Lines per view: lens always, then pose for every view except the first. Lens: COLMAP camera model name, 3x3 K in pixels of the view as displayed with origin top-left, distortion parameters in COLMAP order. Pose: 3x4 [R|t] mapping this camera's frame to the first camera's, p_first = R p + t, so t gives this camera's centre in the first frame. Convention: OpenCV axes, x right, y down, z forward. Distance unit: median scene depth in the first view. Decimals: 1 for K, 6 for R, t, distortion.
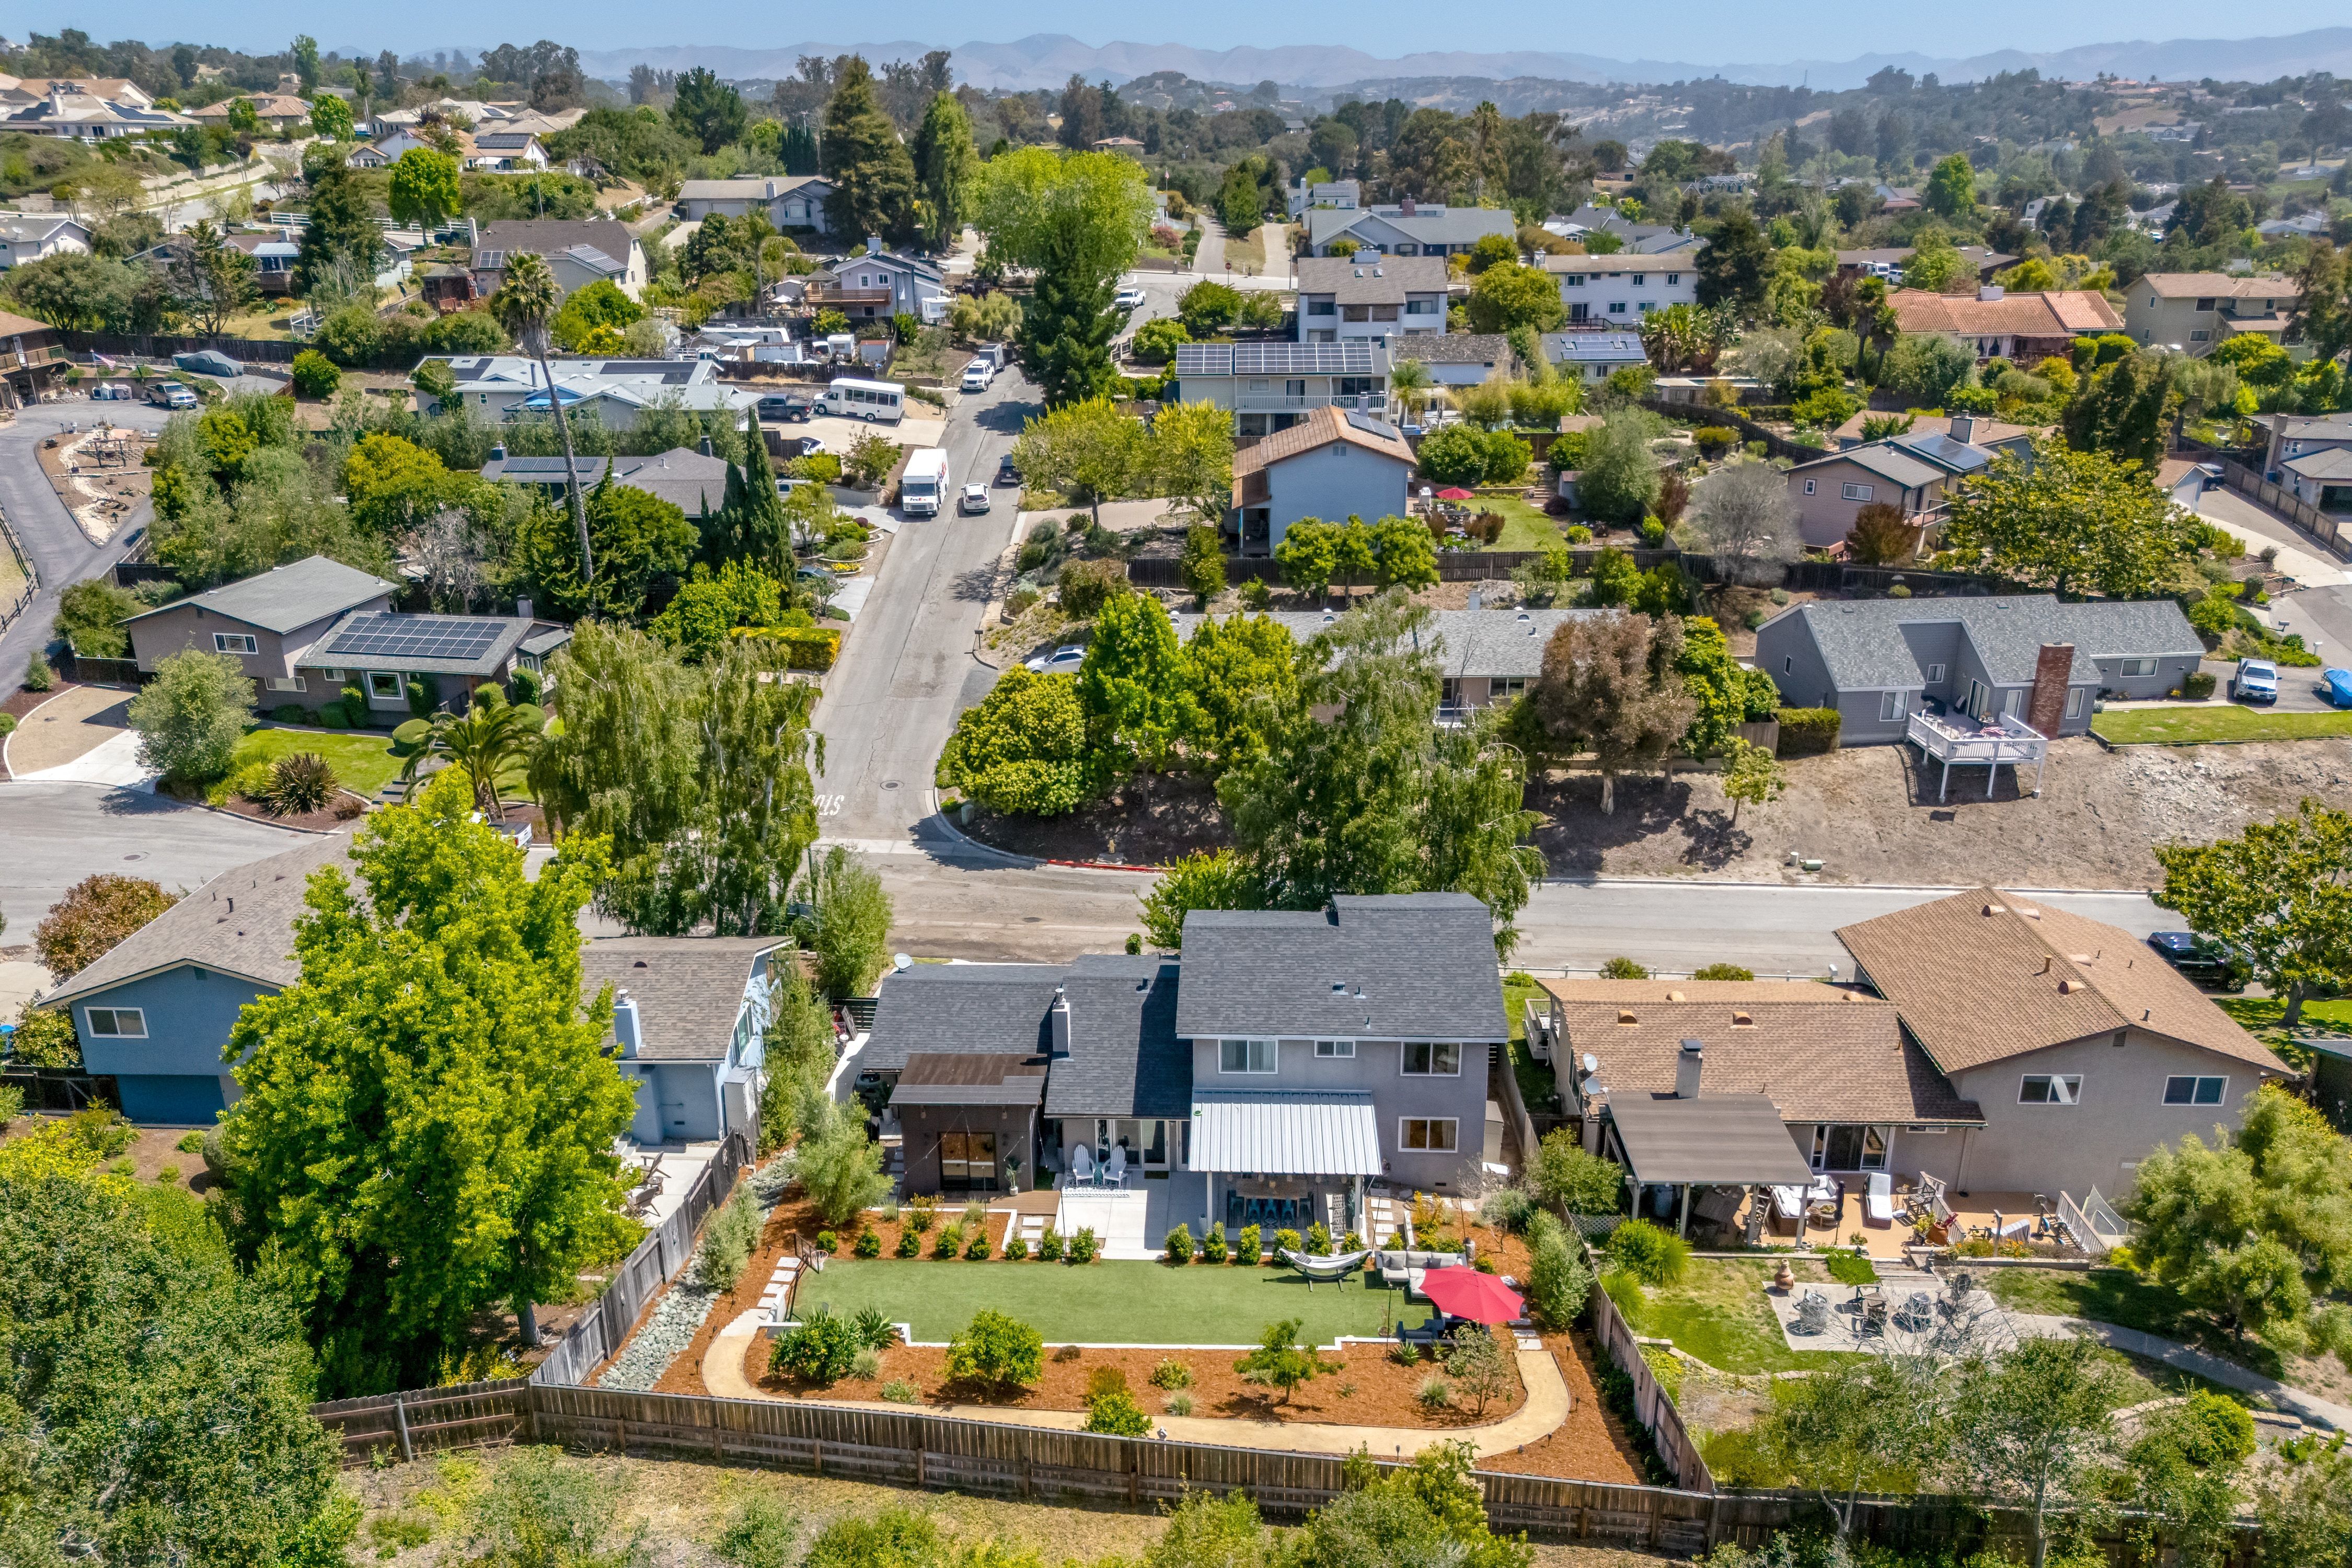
lens RADIAL K [[1832.4, 0, 1209.5], [0, 1832.4, 803.1], [0, 0, 1]] dist [0.078392, -0.087590]
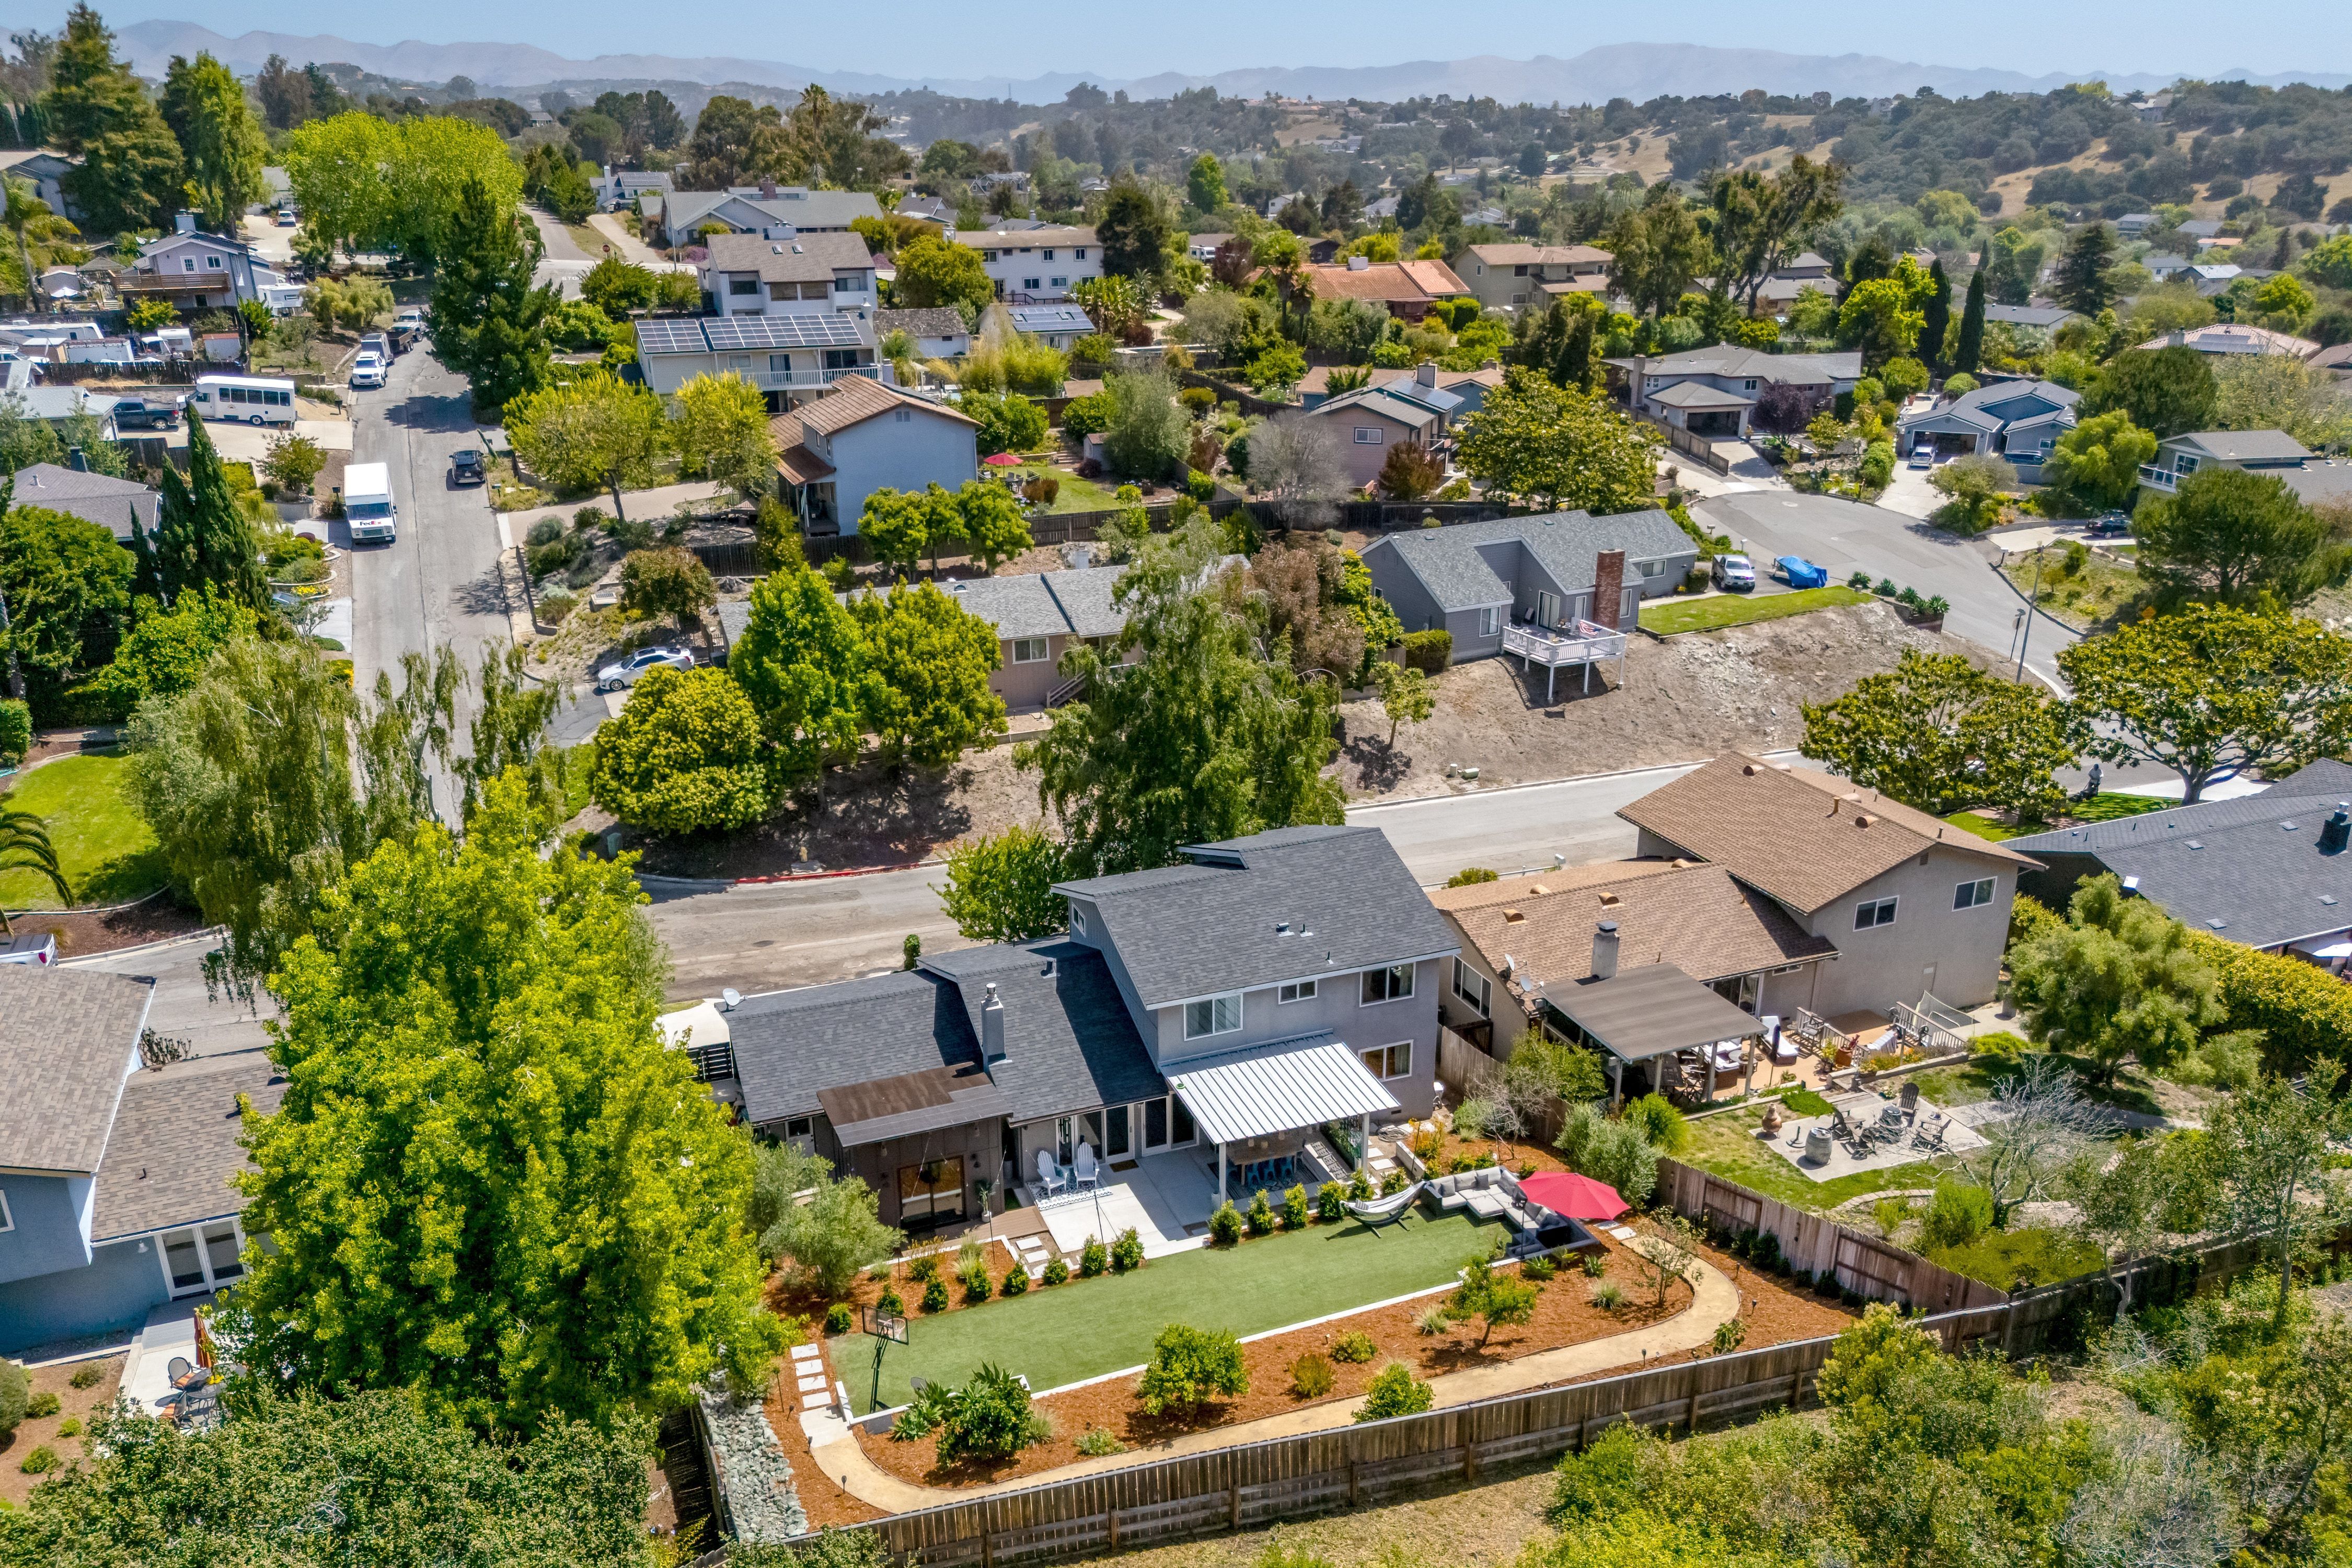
lens RADIAL K [[1802.3, 0, 1231.2], [0, 1802.3, 842.9], [0, 0, 1]] dist [0.061464, -0.052438]
pose [[0.911462, -0.145018, 0.384977, -0.166183], [0.138666, 0.989344, 0.044378, 0.006530], [-0.387310, 0.012934, 0.921859, 0.084396]]
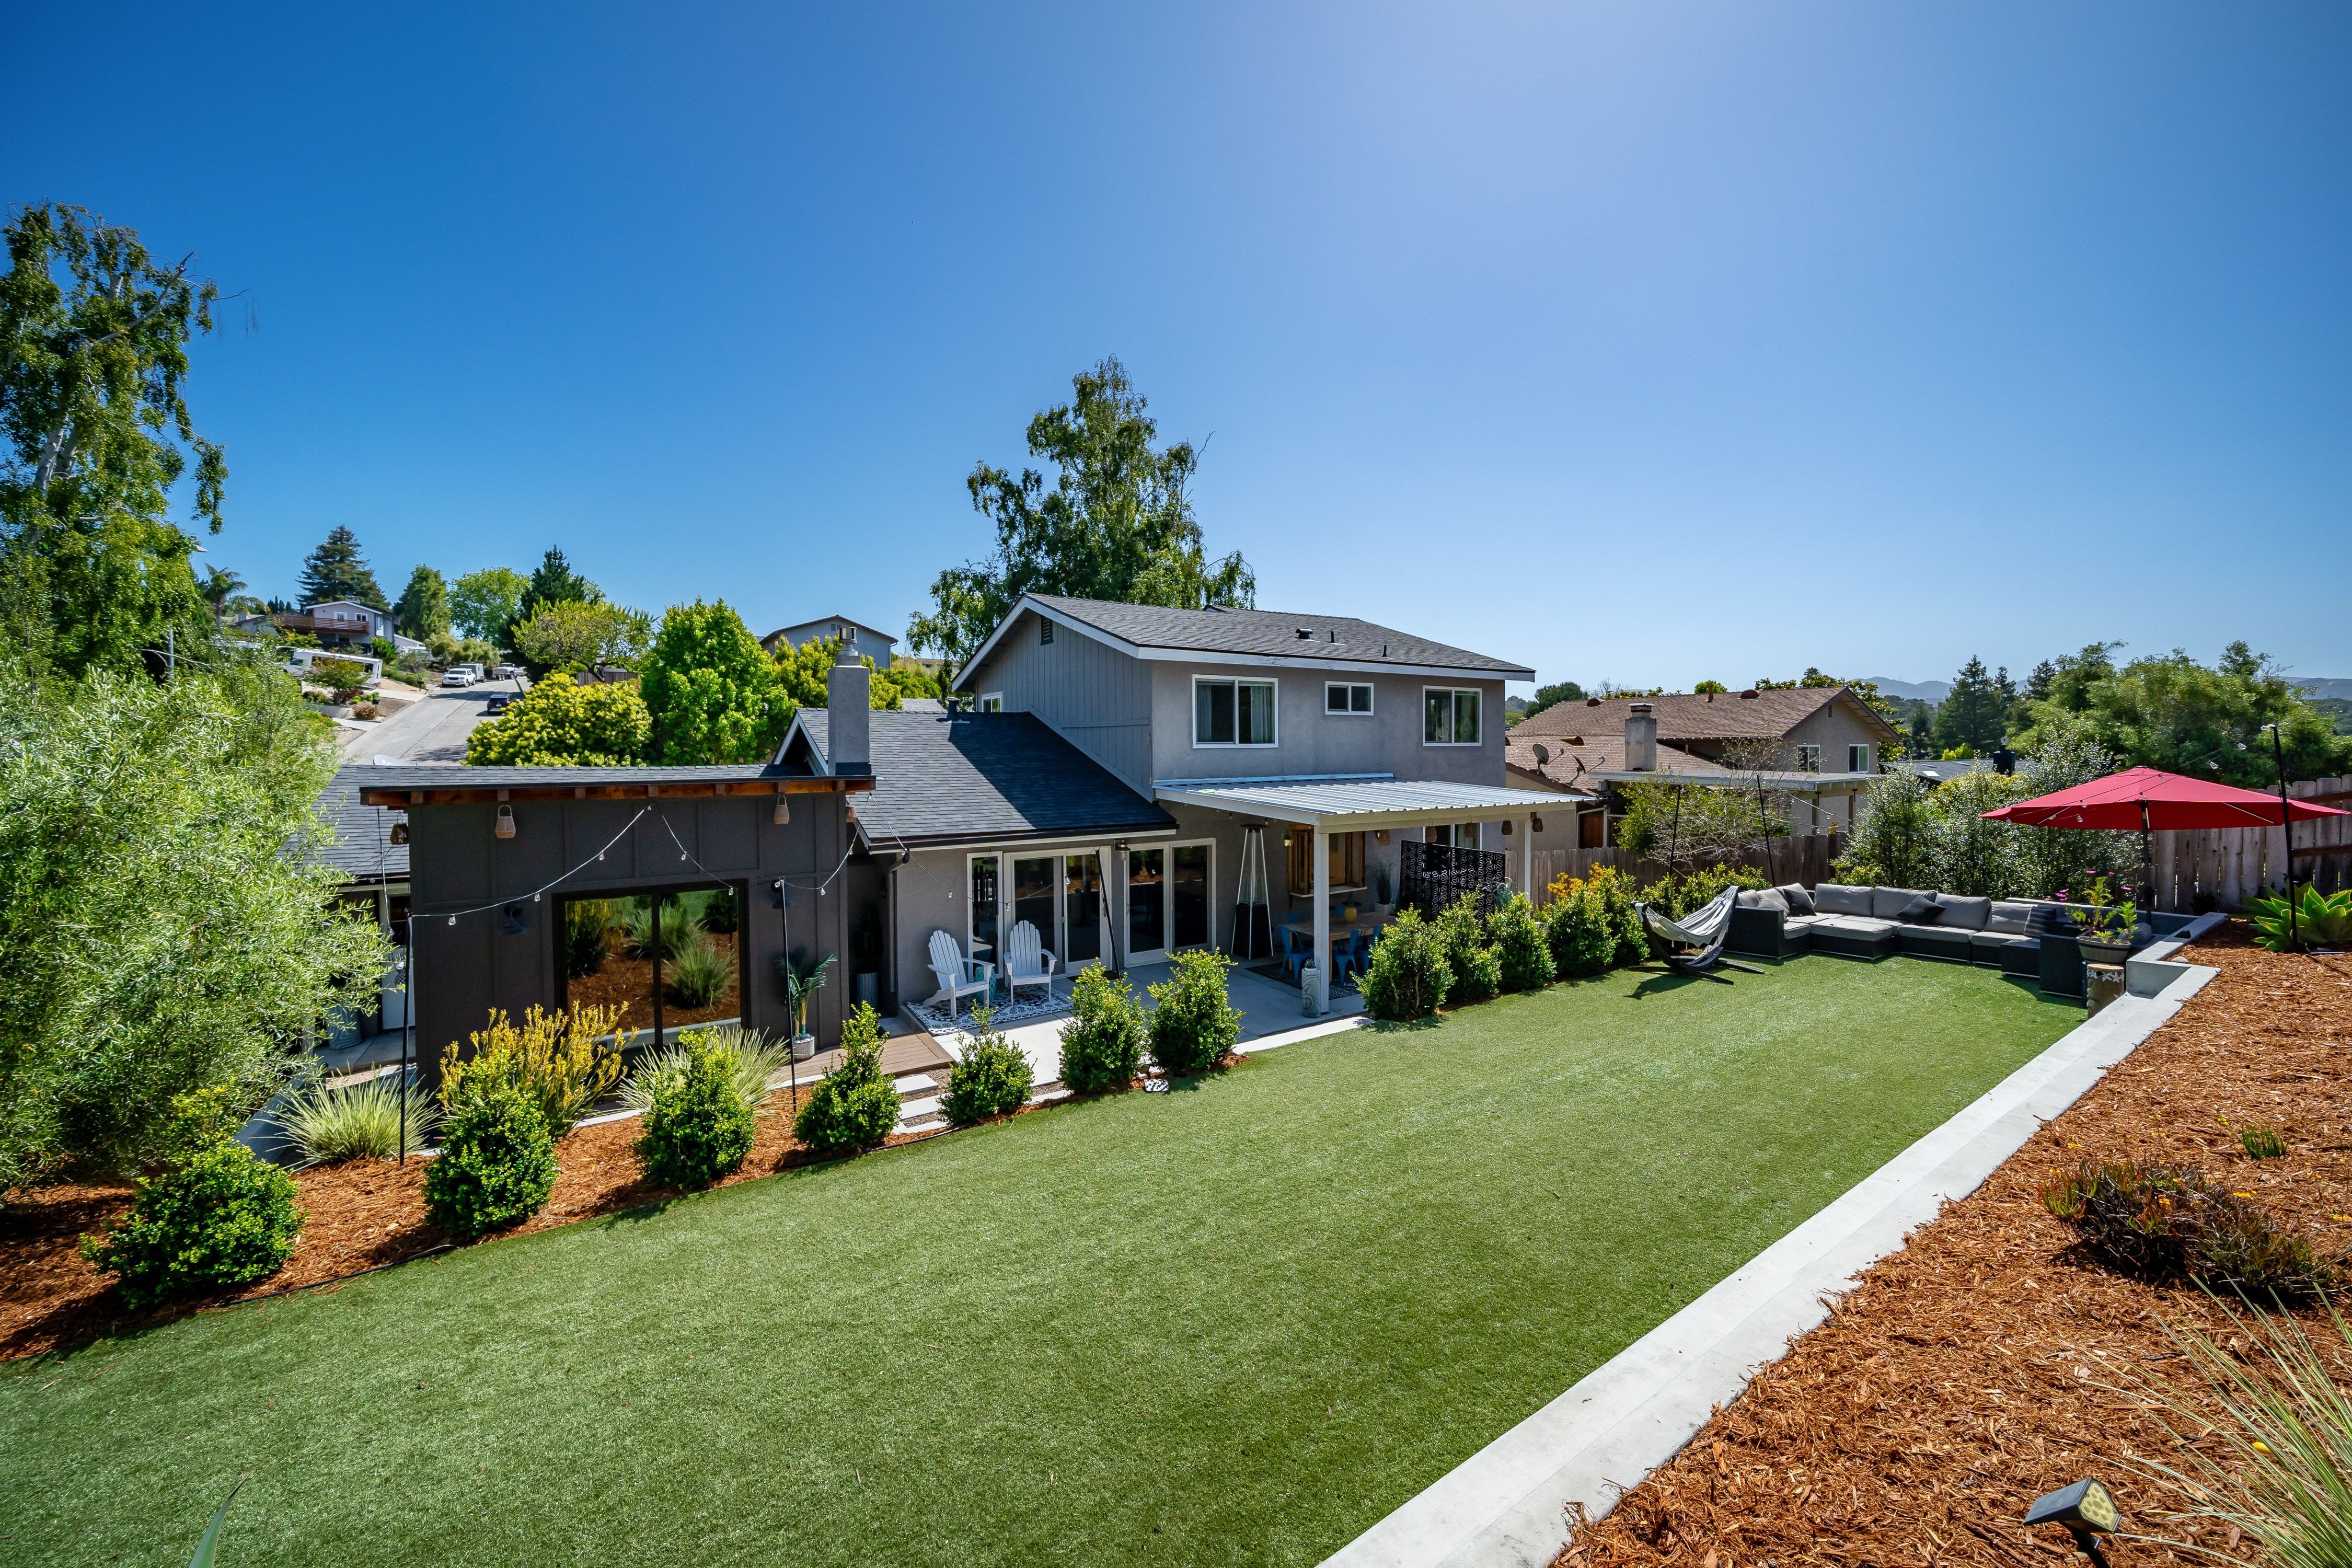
lens RADIAL K [[872.6, 0, 1173.5], [0, 872.6, 766.3], [0, 0, 1]] dist [0.000675, -0.000062]
pose [[0.829892, -0.015799, 0.557700, -0.076848], [0.205359, 0.938073, -0.279012, 0.120566], [-0.518755, 0.346078, 0.781743, 0.435704]]
